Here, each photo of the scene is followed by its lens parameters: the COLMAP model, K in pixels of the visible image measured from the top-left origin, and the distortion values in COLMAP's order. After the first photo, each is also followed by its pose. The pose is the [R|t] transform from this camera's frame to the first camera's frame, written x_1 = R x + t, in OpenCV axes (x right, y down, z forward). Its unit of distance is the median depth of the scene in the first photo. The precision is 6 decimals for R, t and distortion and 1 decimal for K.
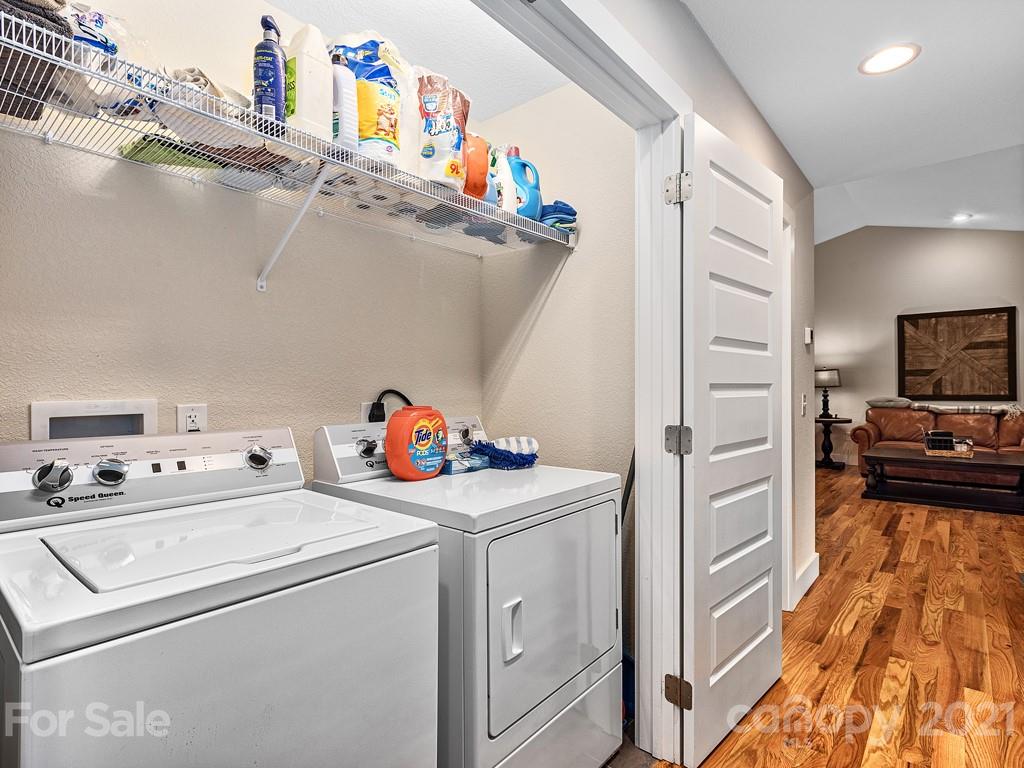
lens RADIAL K [[532.0, 0, 512.0], [0, 532.0, 384.0], [0, 0, 1]] dist [0.025107, 0.000194]
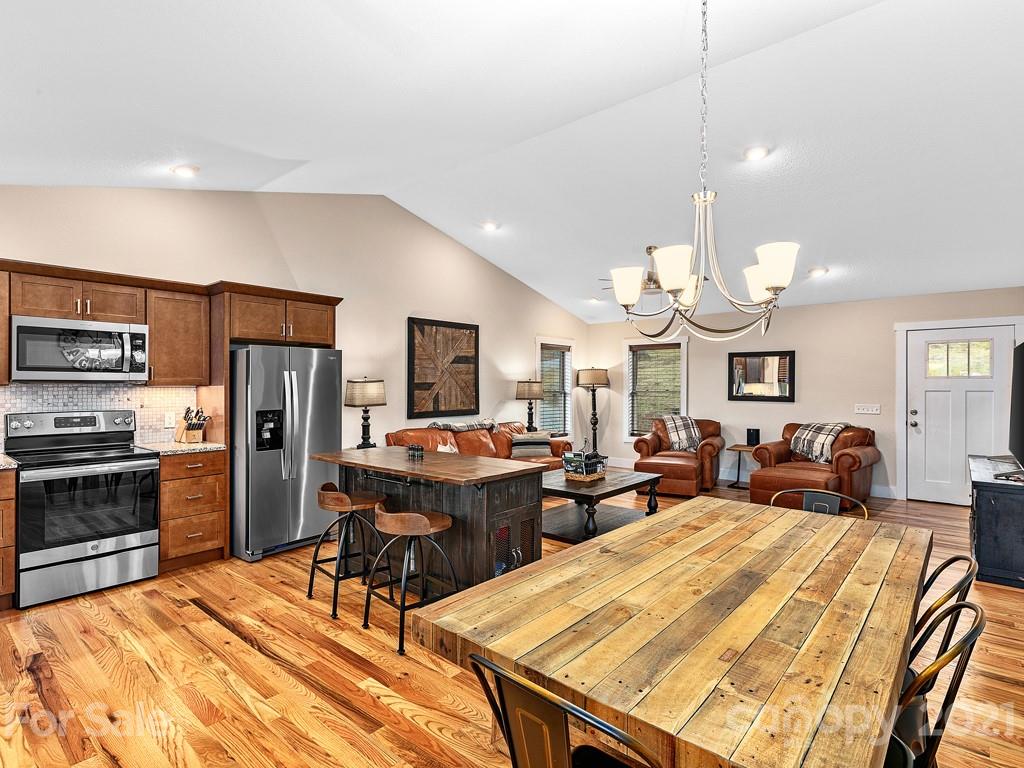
lens RADIAL K [[532.0, 0, 512.0], [0, 532.0, 384.0], [0, 0, 1]] dist [0.025107, 0.000194]
pose [[0.007380, 0.007562, 0.999944, -0.111815], [-0.008573, 0.999935, -0.007498, -0.019985], [-0.999936, -0.008517, 0.007444, 0.877144]]
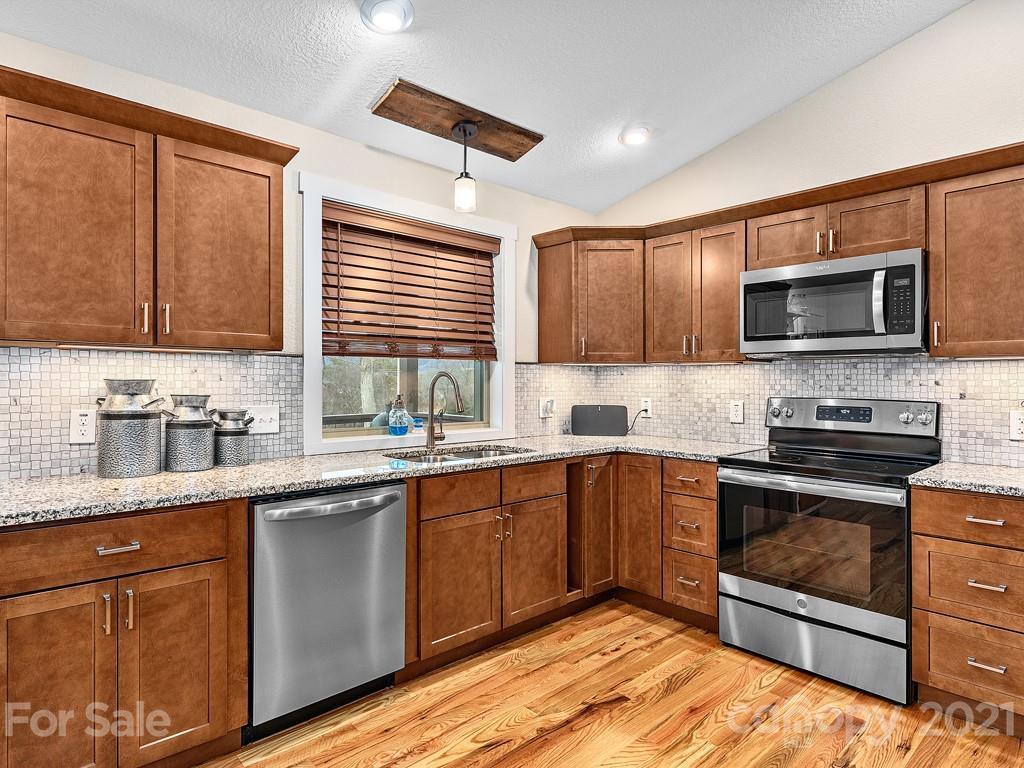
lens RADIAL K [[574.3, 0, 455.4], [0, 574.3, 379.5], [0, 0, 1]] dist [-0.002066, -0.001042]
pose [[0.985583, 0.012549, -0.168724, 0.226156], [-0.011789, 0.999915, 0.005508, -0.004960], [0.168779, -0.003440, 0.985648, 0.887187]]
